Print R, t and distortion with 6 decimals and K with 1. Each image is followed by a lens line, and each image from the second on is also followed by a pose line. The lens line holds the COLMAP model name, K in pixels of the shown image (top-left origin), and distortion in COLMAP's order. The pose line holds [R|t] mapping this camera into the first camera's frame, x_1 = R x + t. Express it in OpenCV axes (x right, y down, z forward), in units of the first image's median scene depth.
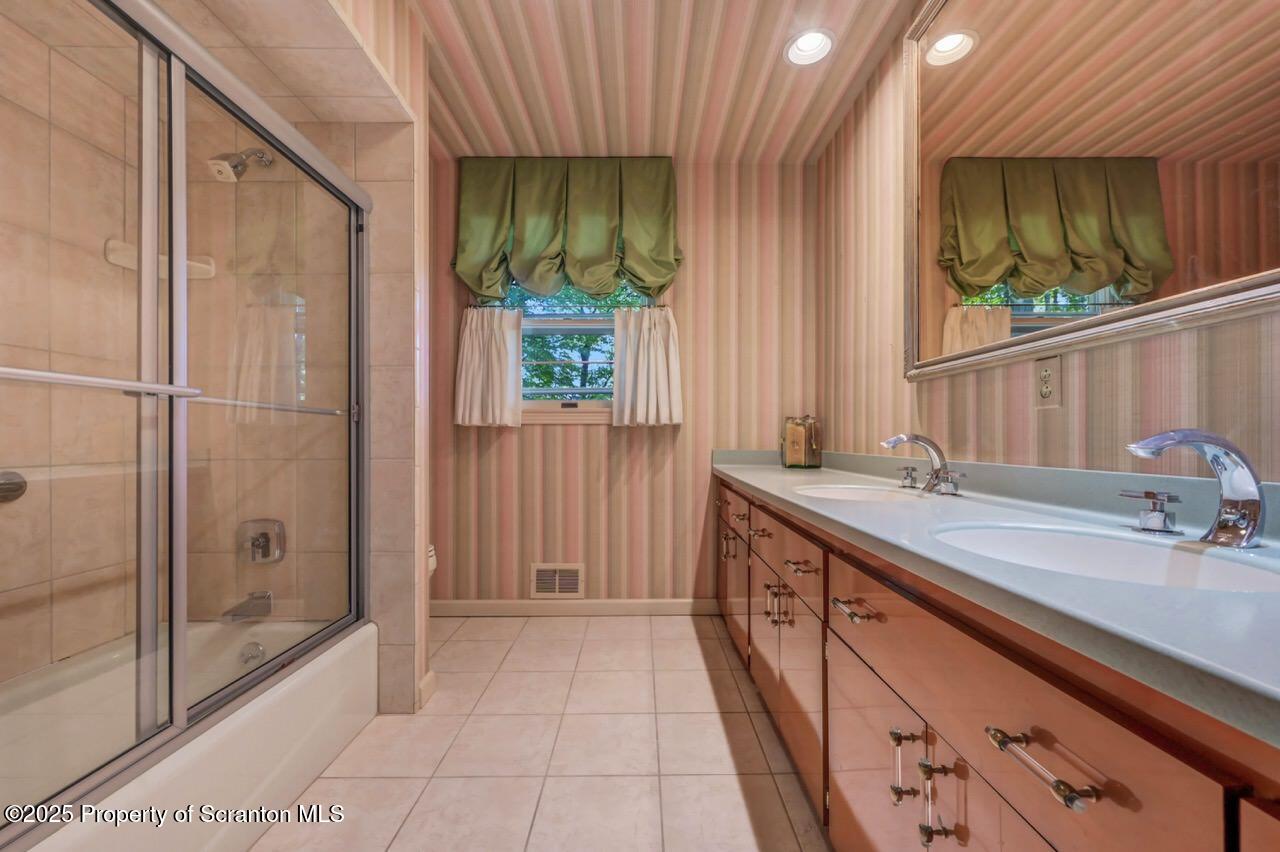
lens RADIAL K [[509.6, 0, 642.4], [0, 509.6, 429.2], [0, 0, 1]] dist [0.000410, -0.000087]
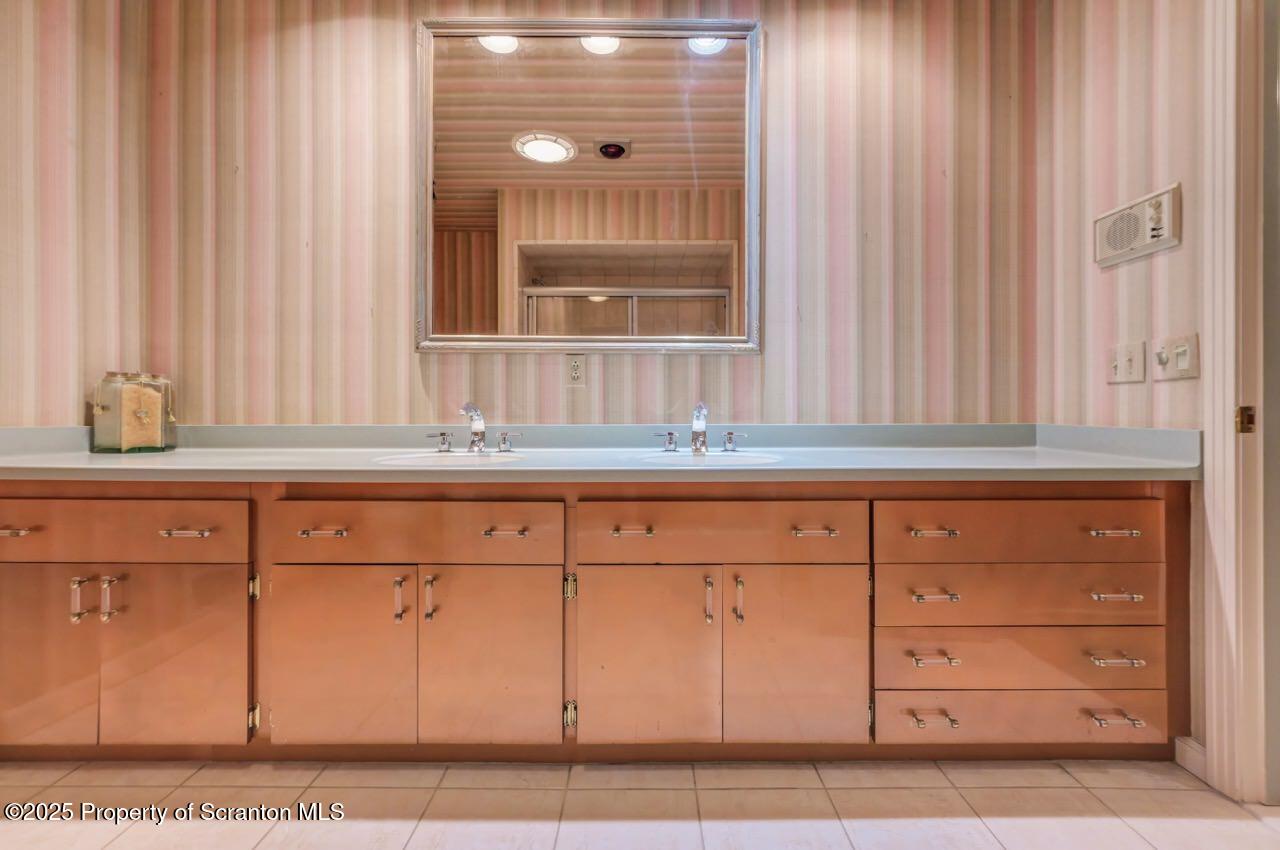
lens RADIAL K [[509.6, 0, 642.4], [0, 509.6, 428.2], [0, 0, 1]] dist [0.000410, -0.000087]
pose [[0.027426, -0.013933, 0.999527, -0.664744], [-0.015993, 0.999769, 0.014375, 0.052462], [-0.999496, -0.016380, 0.027197, 0.665295]]
